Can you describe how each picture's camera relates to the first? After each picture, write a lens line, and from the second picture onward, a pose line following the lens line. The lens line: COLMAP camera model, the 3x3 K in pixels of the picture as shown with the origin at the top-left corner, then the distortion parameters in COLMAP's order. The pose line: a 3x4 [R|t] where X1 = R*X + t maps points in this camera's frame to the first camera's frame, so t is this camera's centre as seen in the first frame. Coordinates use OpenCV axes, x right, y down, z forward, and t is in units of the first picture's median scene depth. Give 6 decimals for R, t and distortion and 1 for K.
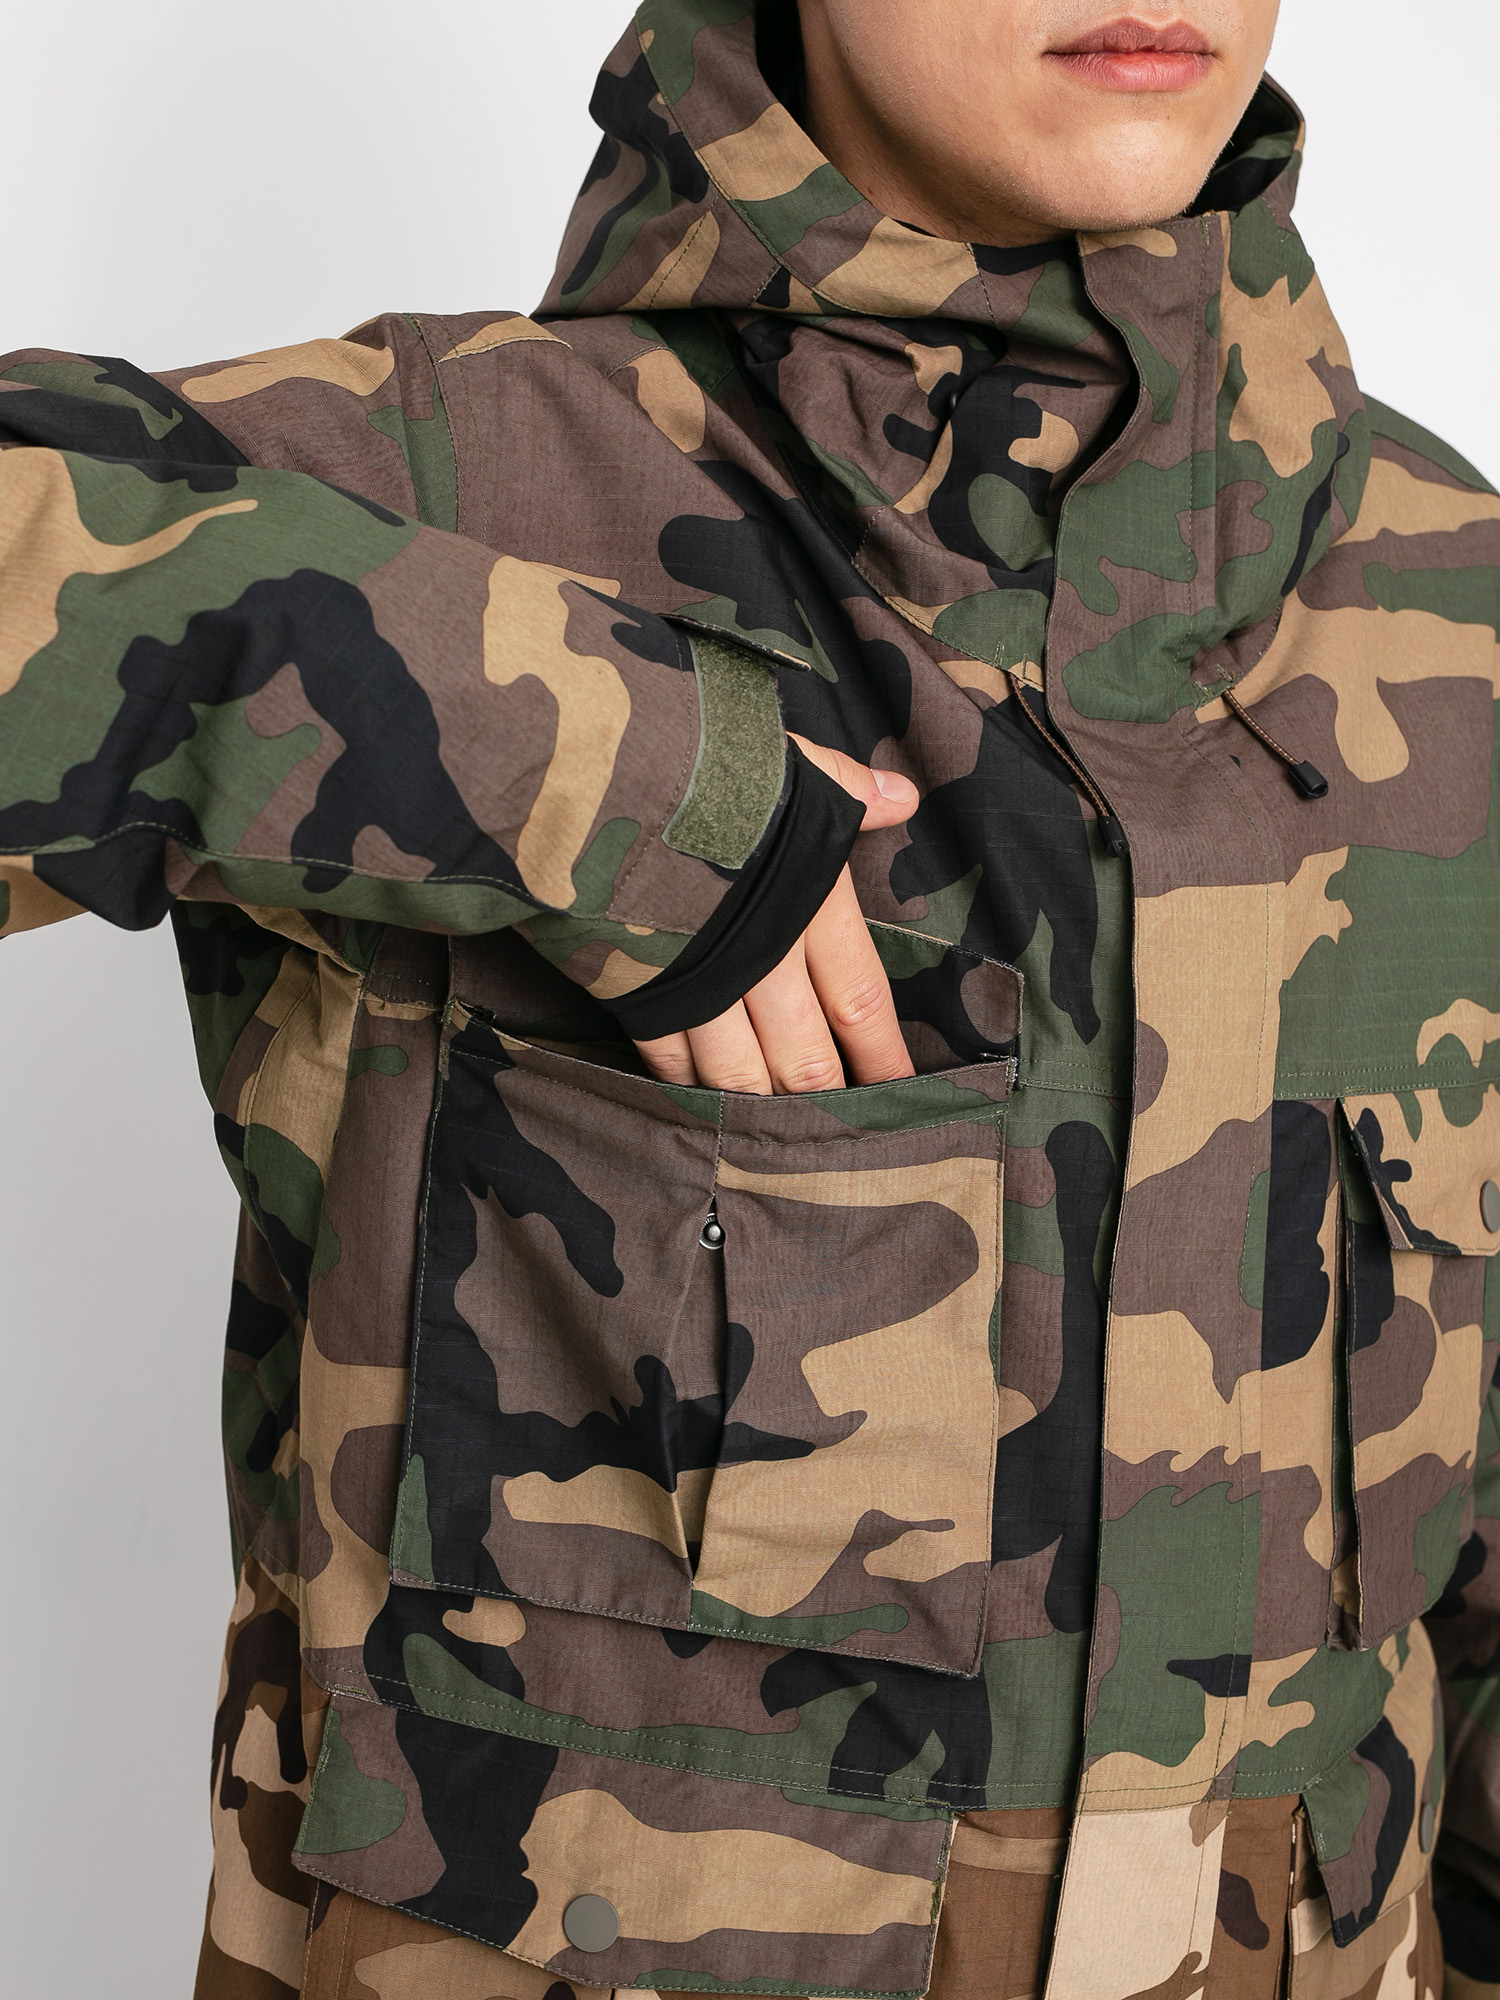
lens RADIAL K [[3185.3, 0, 749.4], [0, 3185.3, 991.4], [0, 0, 1]] dist [-0.012937, 0.000000]
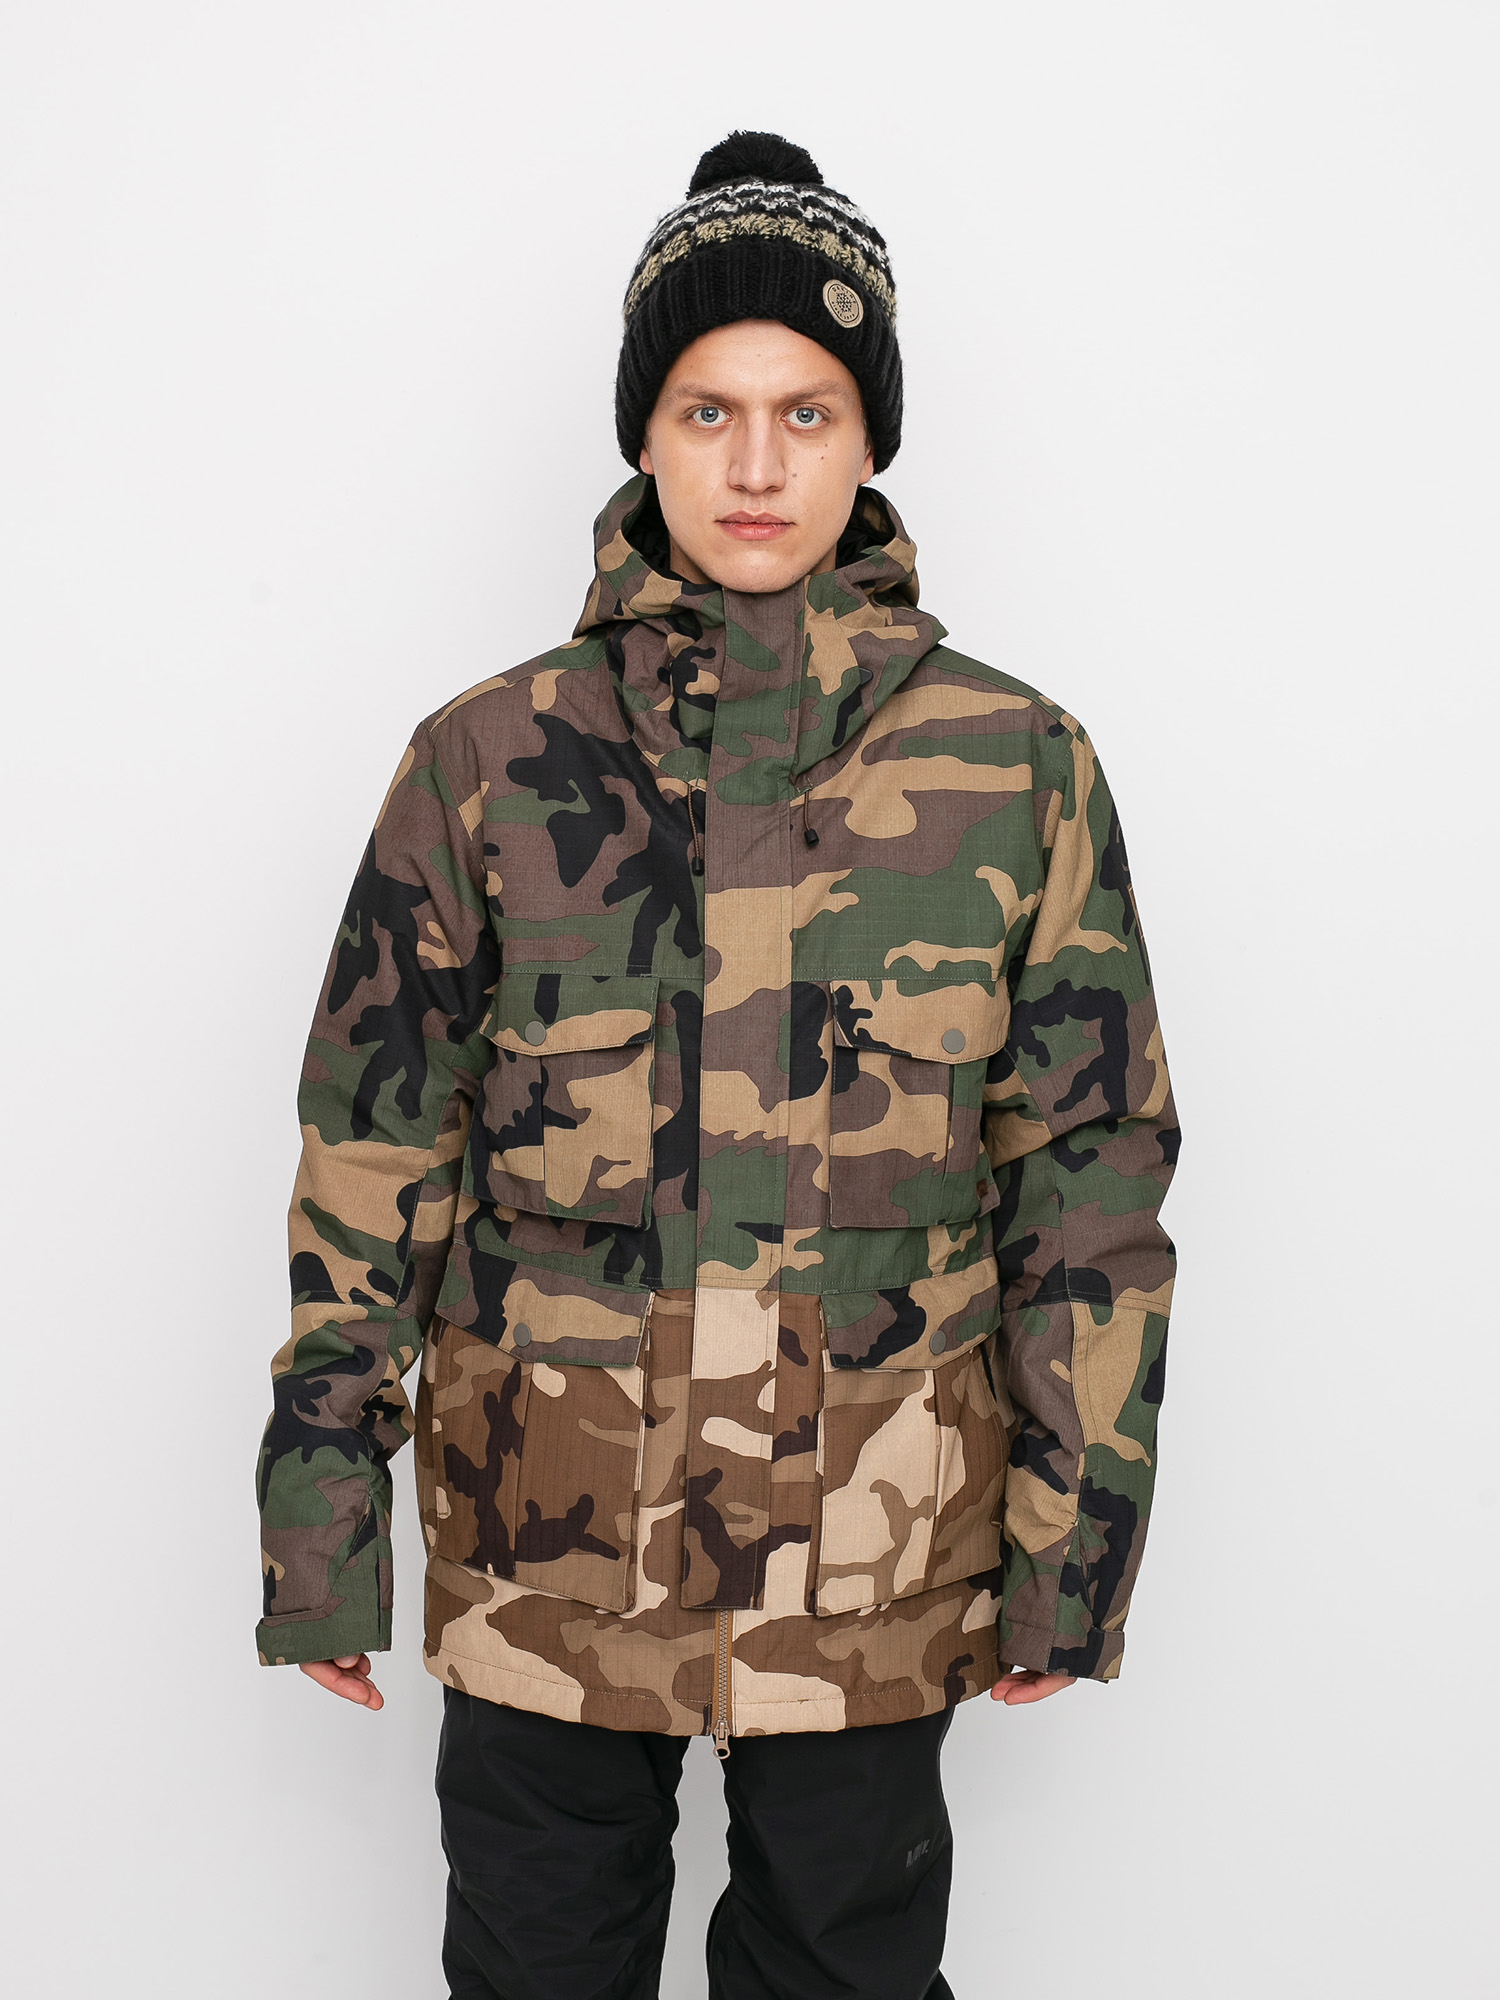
lens RADIAL K [[3185.3, 0, 754.7], [0, 3185.3, 1010.6], [0, 0, 1]] dist [-0.012937, 0.000000]
pose [[0.929099, -0.002562, -0.369822, 0.977691], [-0.003307, 0.999878, -0.015235, 0.089624], [0.369816, 0.015377, 0.928978, -1.116971]]
